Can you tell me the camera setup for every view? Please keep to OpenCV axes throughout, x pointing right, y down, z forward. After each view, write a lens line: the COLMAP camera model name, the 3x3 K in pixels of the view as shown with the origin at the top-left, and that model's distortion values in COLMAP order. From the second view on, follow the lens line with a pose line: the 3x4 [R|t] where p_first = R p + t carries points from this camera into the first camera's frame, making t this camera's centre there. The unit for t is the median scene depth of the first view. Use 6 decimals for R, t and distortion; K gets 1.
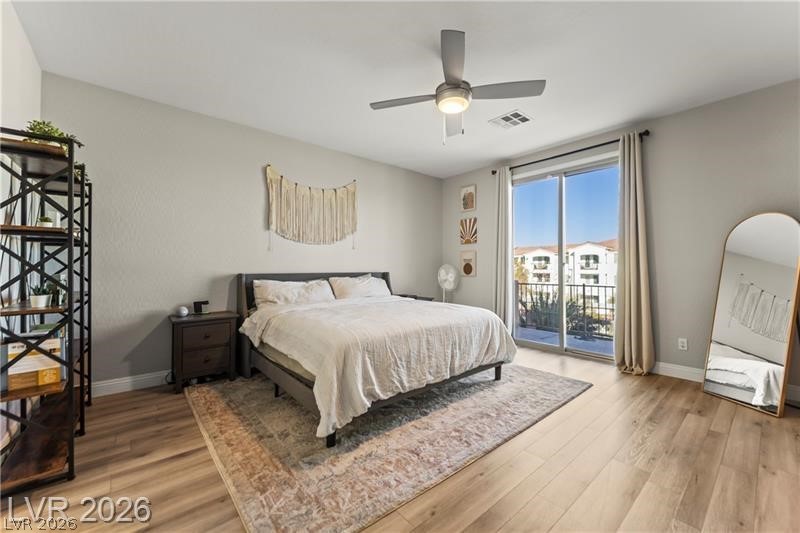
lens RADIAL K [[314.9, 0, 400.0], [0, 314.9, 266.5], [0, 0, 1]] dist [0.000438, -0.000205]
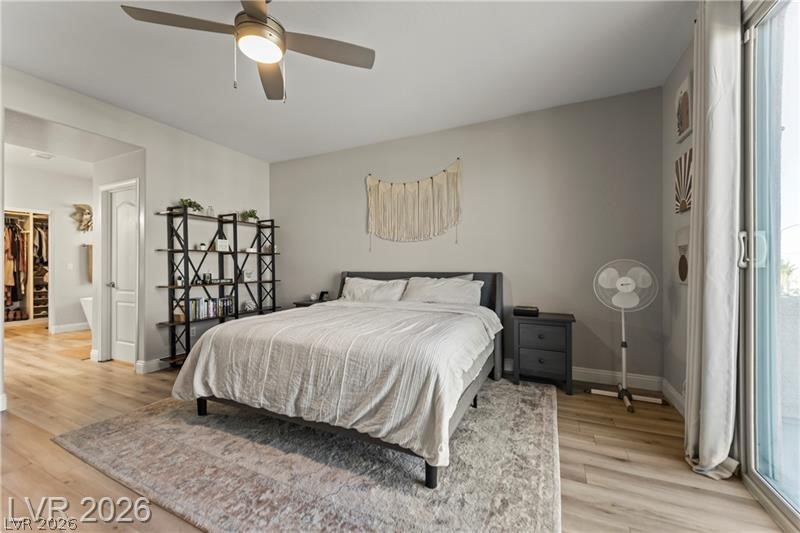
lens RADIAL K [[314.9, 0, 400.0], [0, 314.9, 266.5], [0, 0, 1]] dist [0.000438, -0.000205]
pose [[0.420489, -0.002498, -0.907294, 0.909674], [0.008939, 0.999959, 0.001390, 0.003950], [0.907253, -0.008695, 0.420494, 0.899900]]
